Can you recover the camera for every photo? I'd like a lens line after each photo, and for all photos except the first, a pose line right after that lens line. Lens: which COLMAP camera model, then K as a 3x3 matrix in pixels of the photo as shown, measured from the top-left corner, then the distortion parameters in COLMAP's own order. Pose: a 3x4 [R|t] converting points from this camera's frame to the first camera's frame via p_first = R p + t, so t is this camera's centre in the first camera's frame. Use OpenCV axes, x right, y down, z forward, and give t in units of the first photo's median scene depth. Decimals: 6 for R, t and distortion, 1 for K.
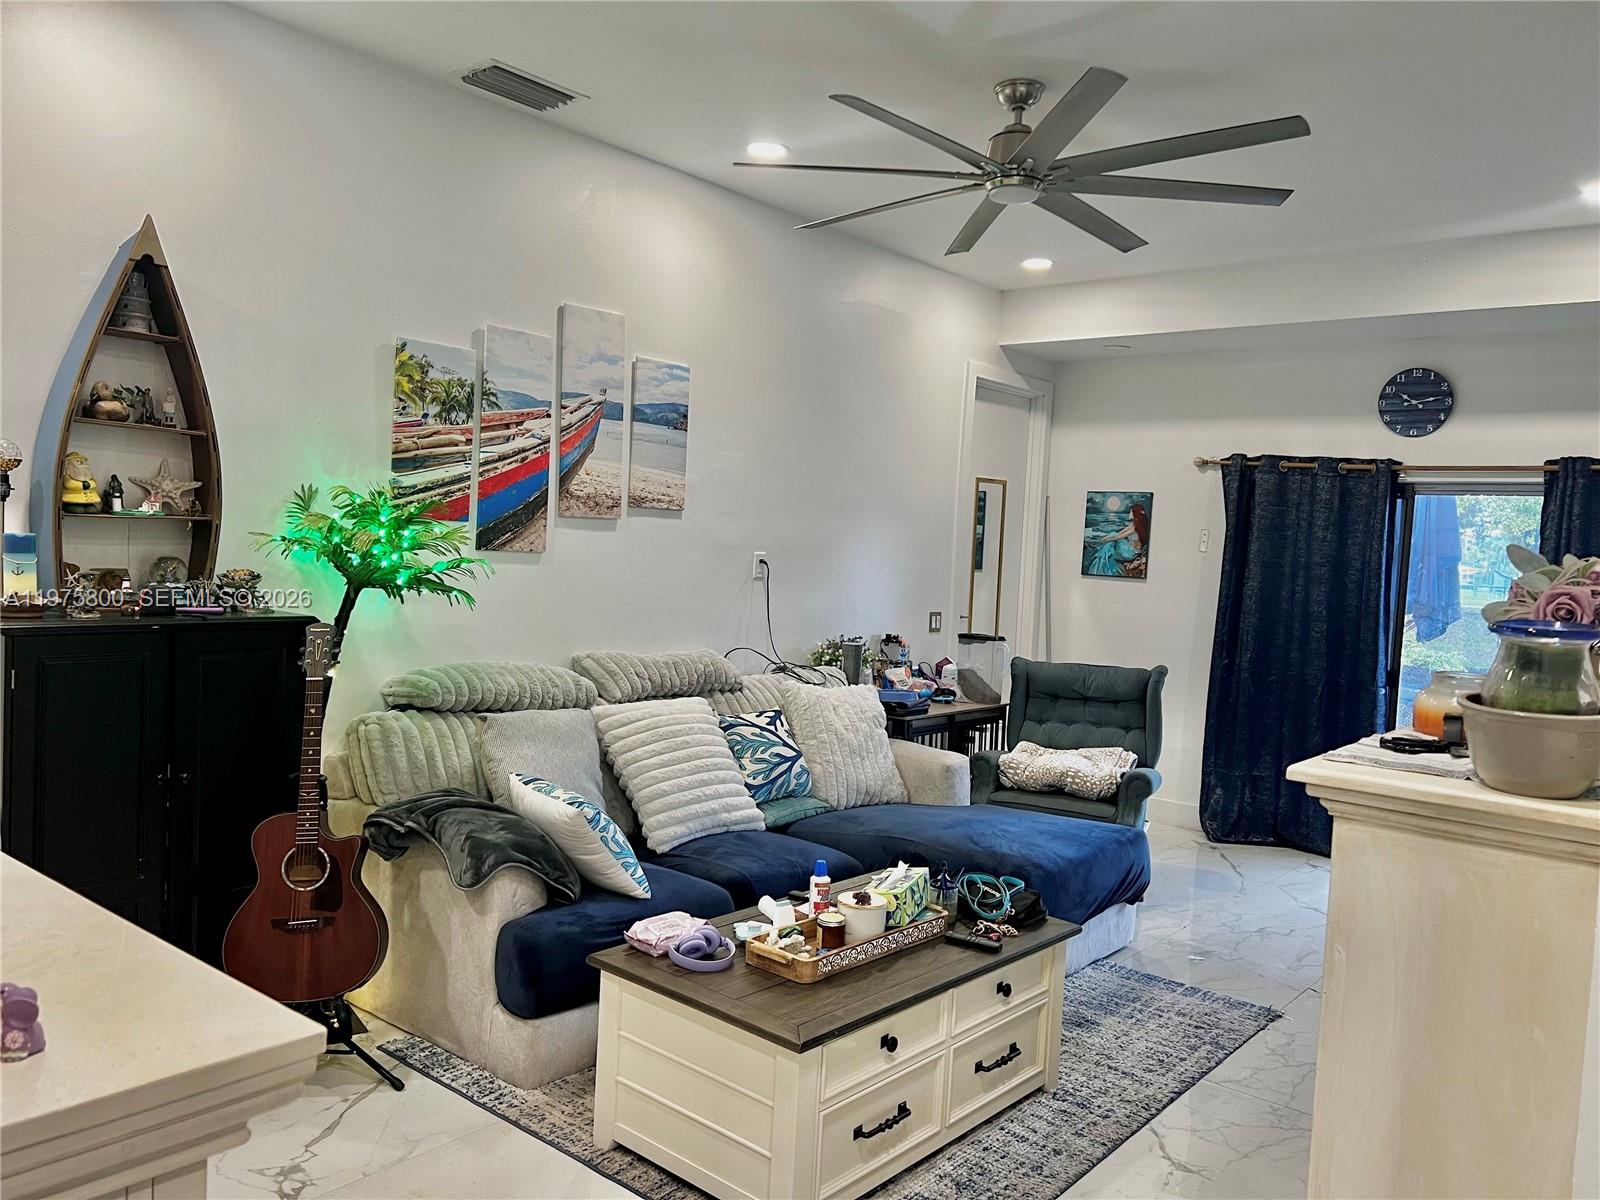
lens RADIAL K [[1200.5, 0, 800.0], [0, 1200.5, 600.0], [0, 0, 1]] dist [0.001044, -0.000030]
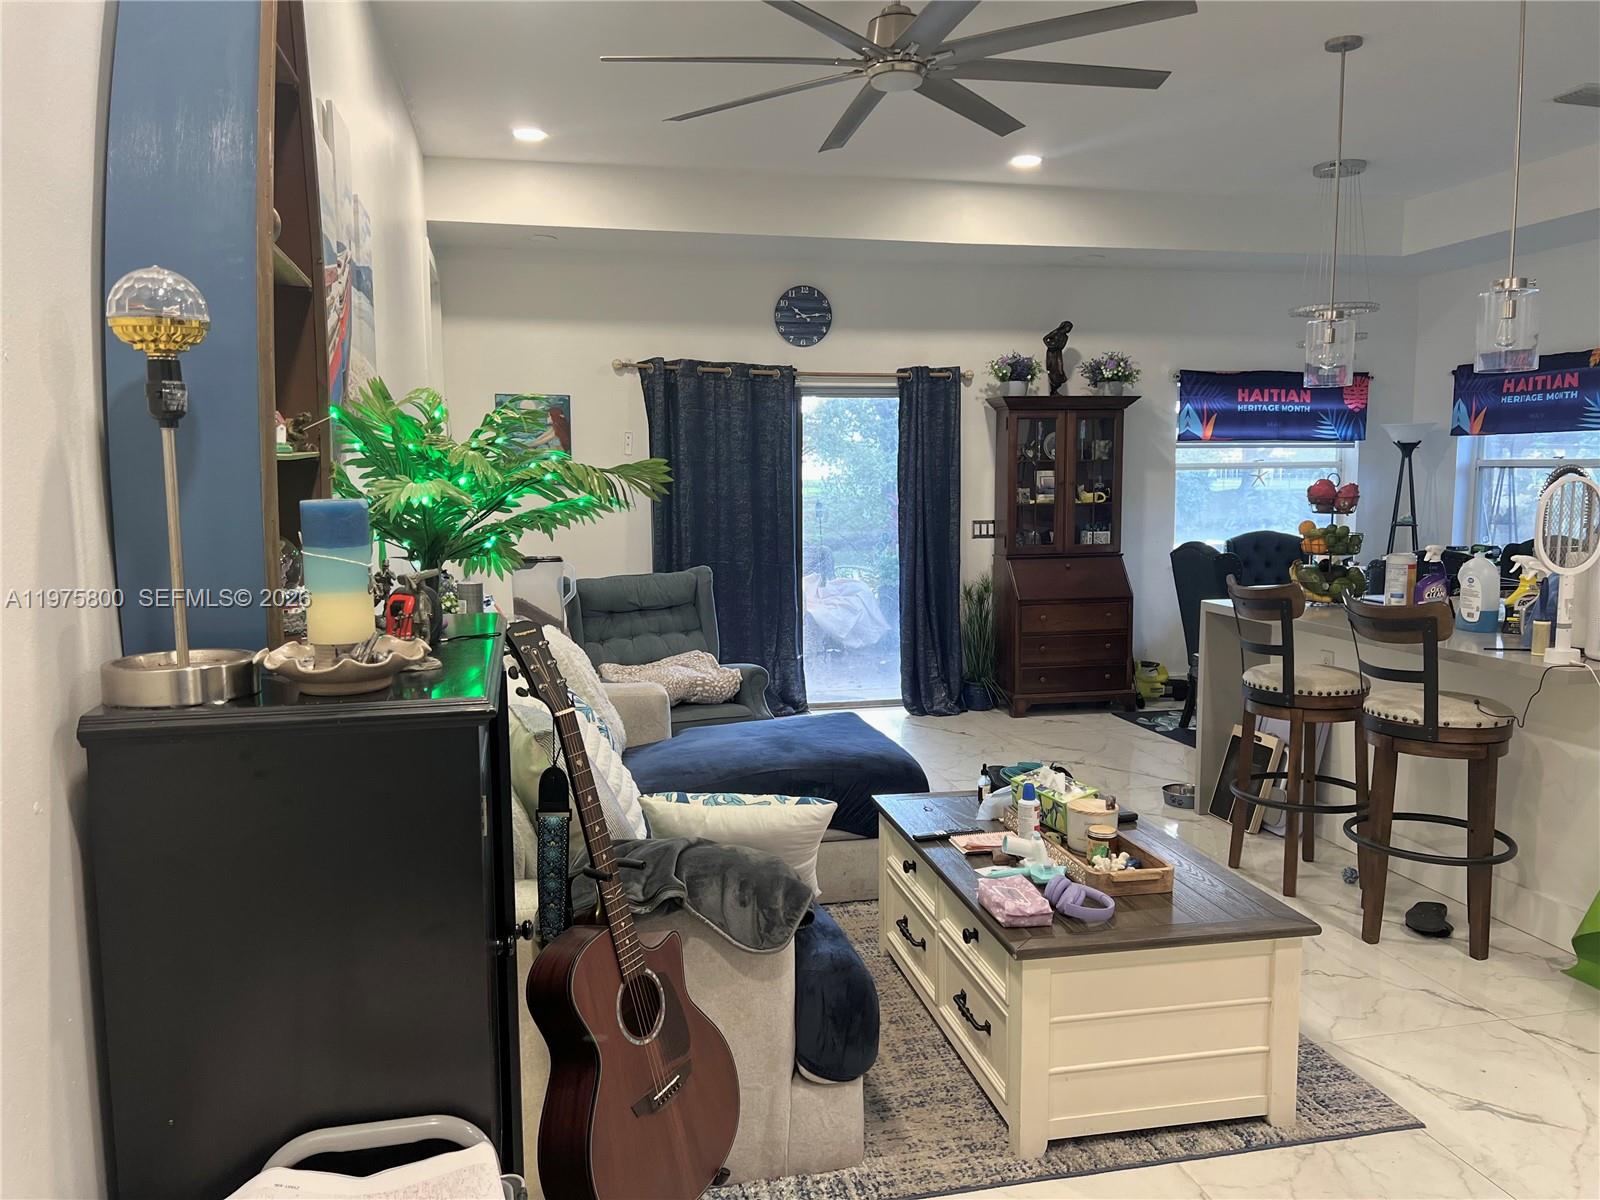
lens RADIAL K [[1198.7, 0, 800.0], [0, 1198.7, 600.0], [0, 0, 1]] dist [0.104316, -0.131019]
pose [[0.602760, -0.137968, 0.785904, -0.436677], [0.074946, 0.990373, 0.116383, -0.028655], [-0.794395, -0.011251, 0.607297, 0.291316]]
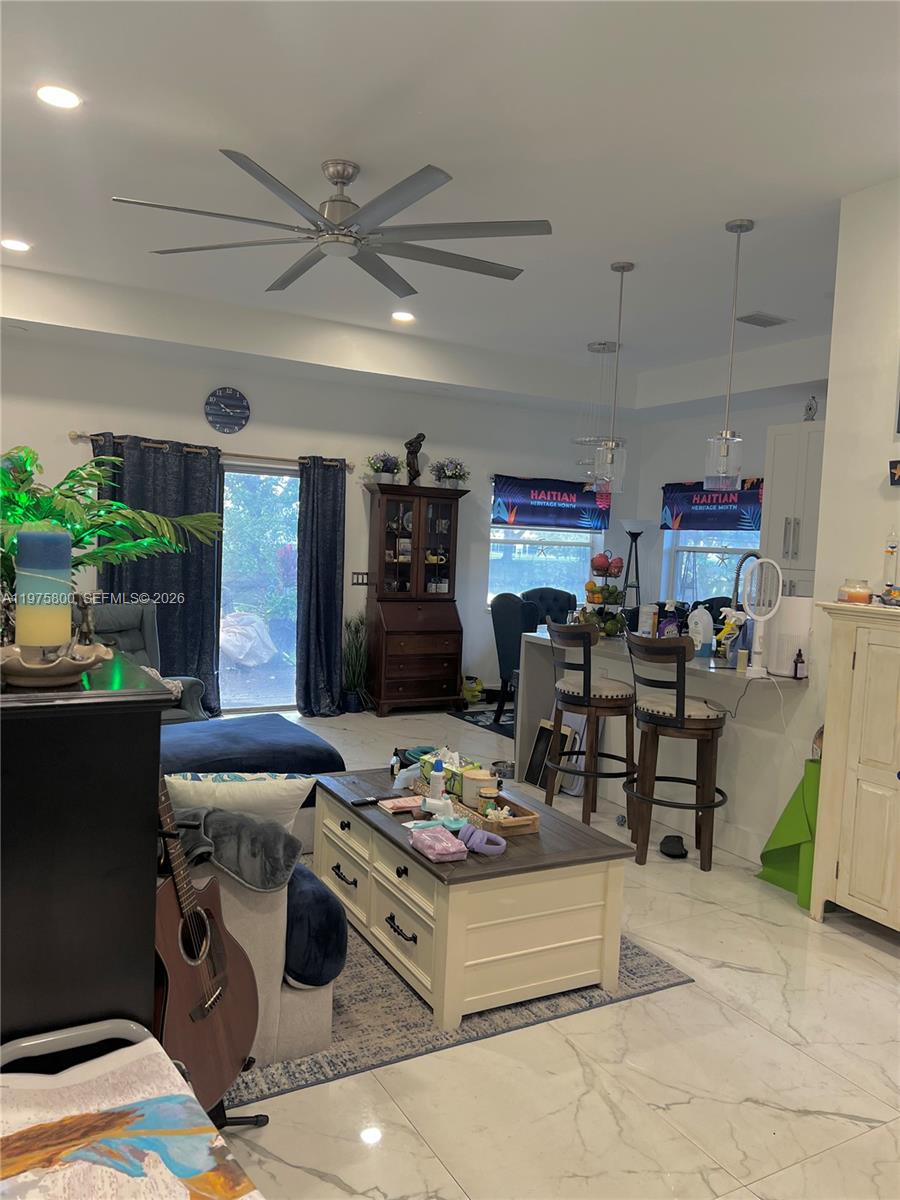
lens RADIAL K [[899.0, 0, 447.6], [0, 899.0, 604.4], [0, 0, 1]] dist [0.104316, -0.131019]
pose [[0.356722, -0.099315, 0.928916, -0.469653], [0.018948, 0.994898, 0.099093, -0.029465], [-0.934018, -0.017748, 0.356784, 0.326915]]
